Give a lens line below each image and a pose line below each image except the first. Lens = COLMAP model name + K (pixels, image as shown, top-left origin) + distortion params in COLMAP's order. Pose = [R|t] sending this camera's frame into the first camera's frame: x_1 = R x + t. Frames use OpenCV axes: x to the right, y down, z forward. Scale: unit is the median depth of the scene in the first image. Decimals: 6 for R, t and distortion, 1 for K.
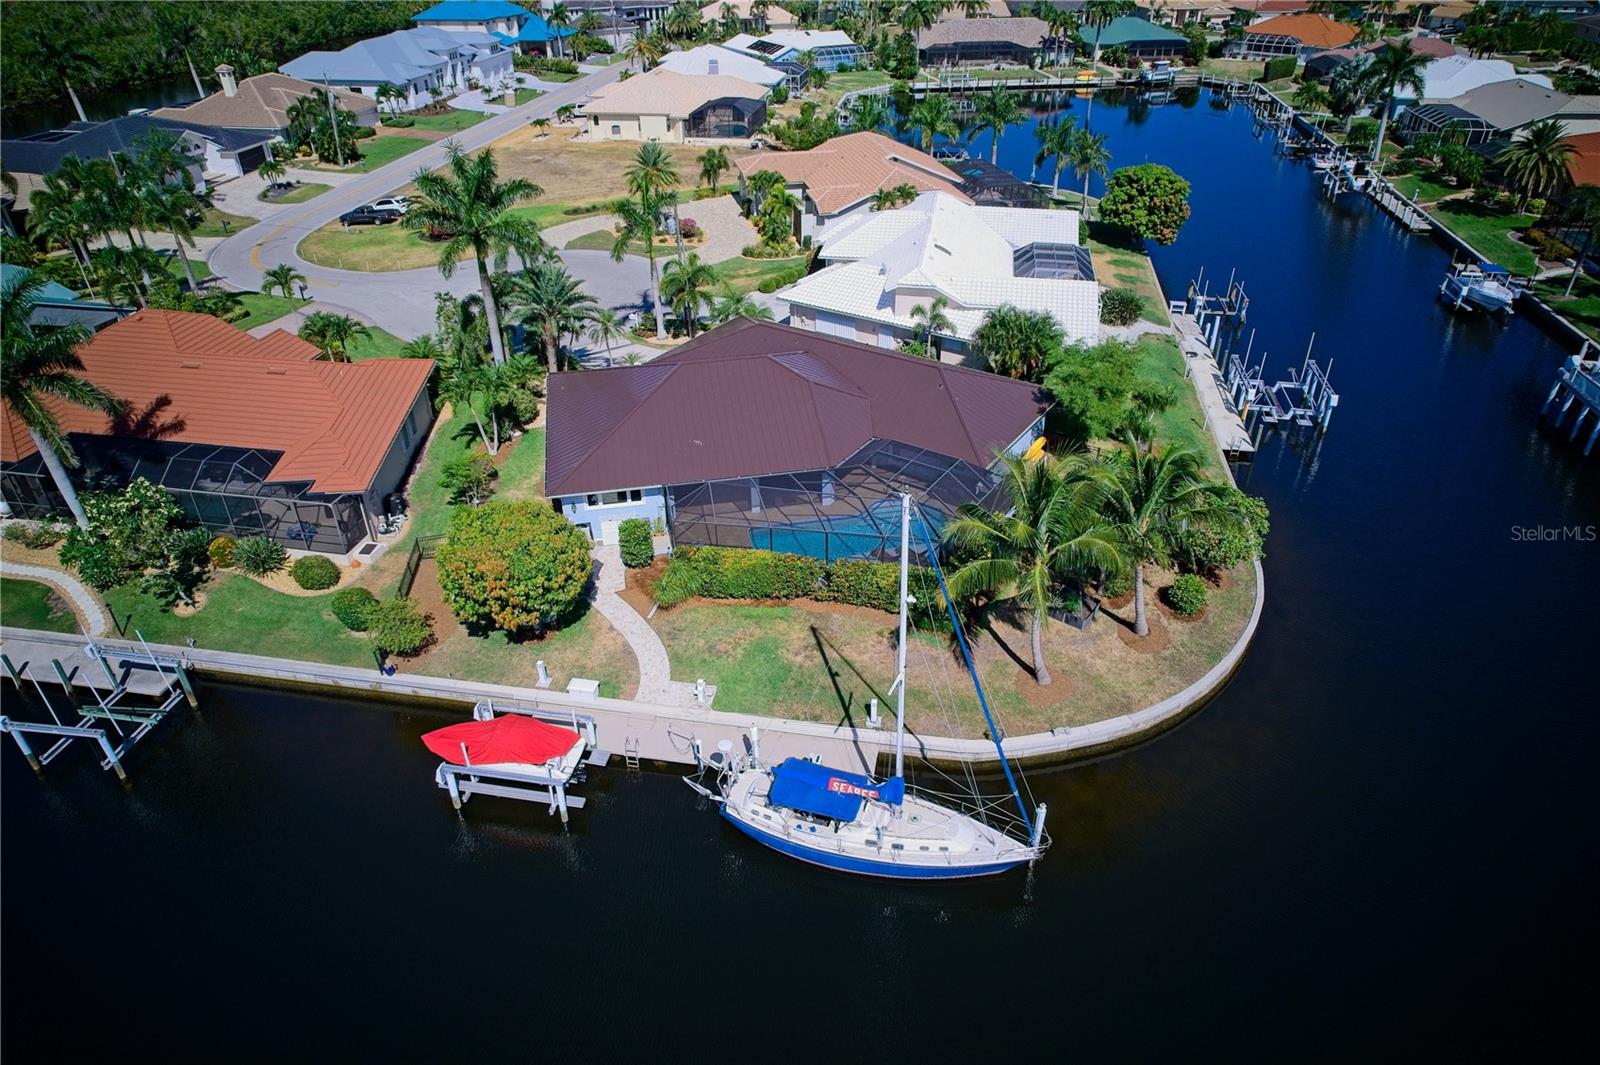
lens RADIAL K [[1027.8, 0, 798.5], [0, 1027.8, 541.7], [0, 0, 1]] dist [-0.068309, 0.051784]
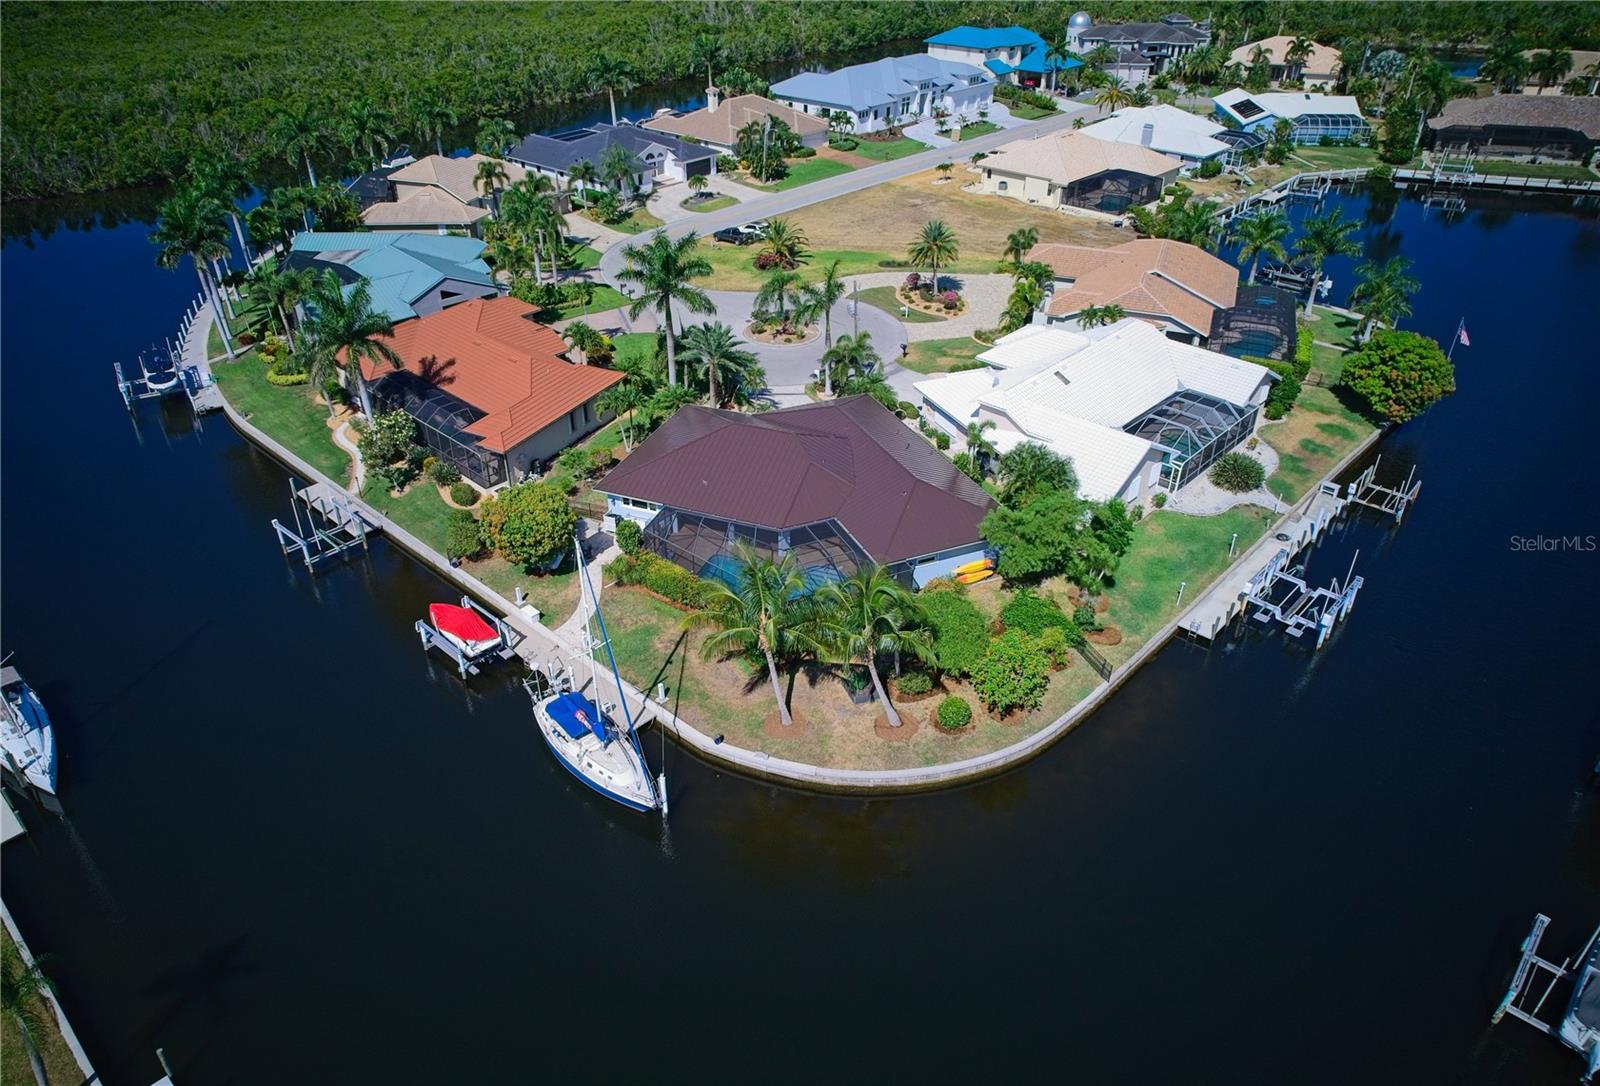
lens RADIAL K [[1097.4, 0, 741.9], [0, 1097.4, 576.2], [0, 0, 1]] dist [-0.070450, 0.049032]
pose [[0.820292, 0.312613, -0.478951, 0.387136], [-0.300206, 0.948113, 0.104678, -0.083283], [0.486824, 0.057918, 0.871578, -0.134043]]
